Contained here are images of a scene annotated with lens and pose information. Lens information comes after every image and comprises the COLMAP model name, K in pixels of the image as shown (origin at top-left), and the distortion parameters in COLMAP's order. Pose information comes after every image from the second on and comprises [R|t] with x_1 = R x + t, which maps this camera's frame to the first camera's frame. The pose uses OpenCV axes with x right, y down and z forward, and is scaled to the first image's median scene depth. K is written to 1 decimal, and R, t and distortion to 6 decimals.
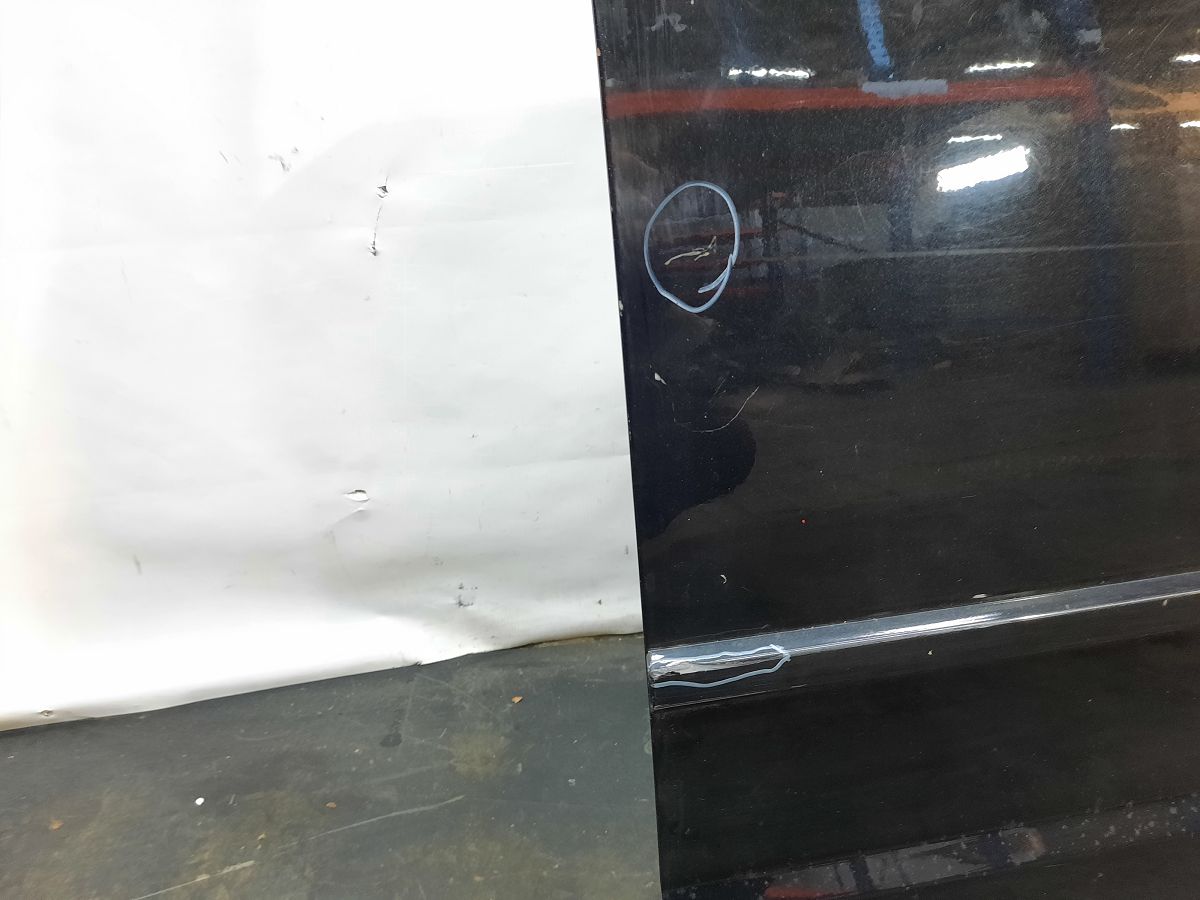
lens RADIAL K [[881.4, 0, 595.6], [0, 881.4, 452.7], [0, 0, 1]] dist [0.046880, -0.048093]
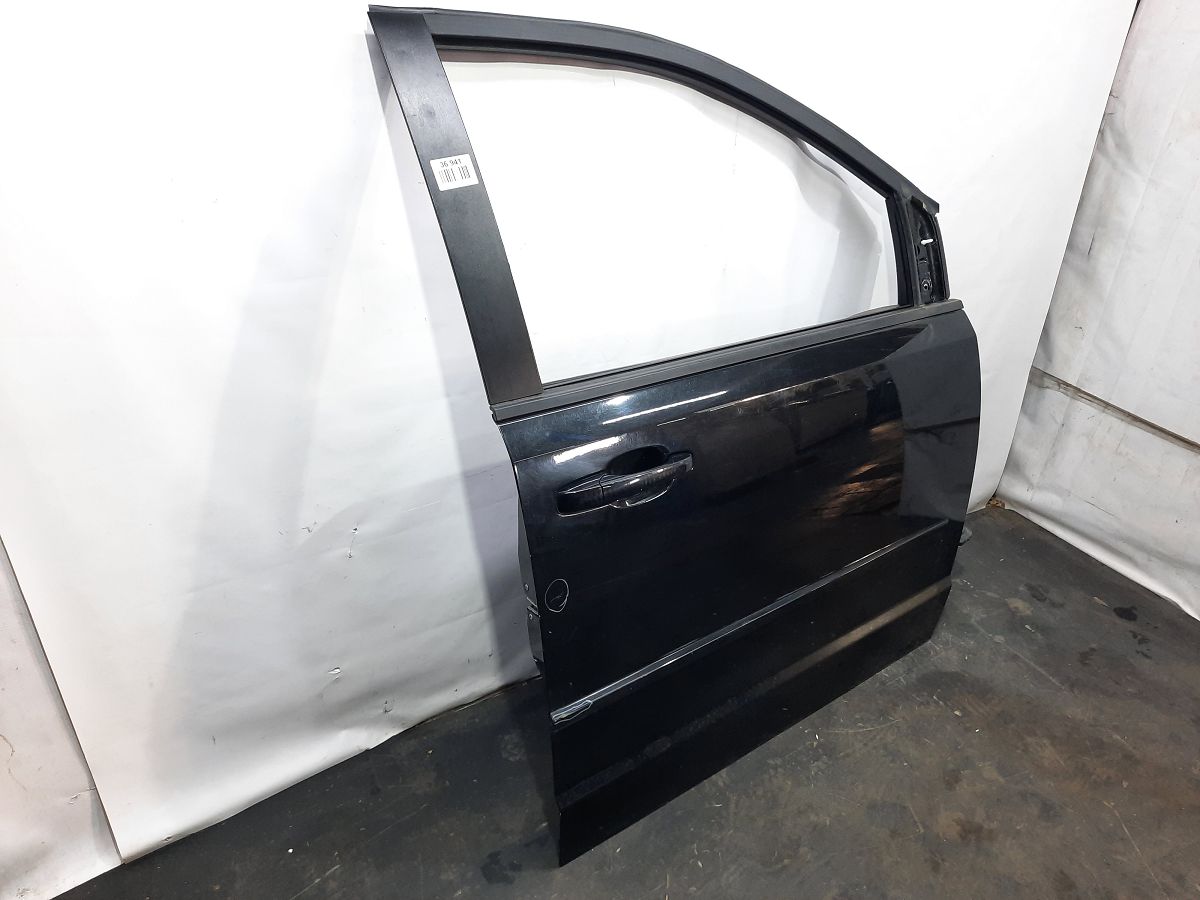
lens RADIAL K [[881.4, 0, 595.6], [0, 881.4, 452.7], [0, 0, 1]] dist [0.046880, -0.048093]
pose [[0.899505, -0.153311, 0.409129, -0.476443], [0.157057, 0.987282, 0.024656, -0.376244], [-0.407705, 0.042078, 0.912143, -0.992325]]
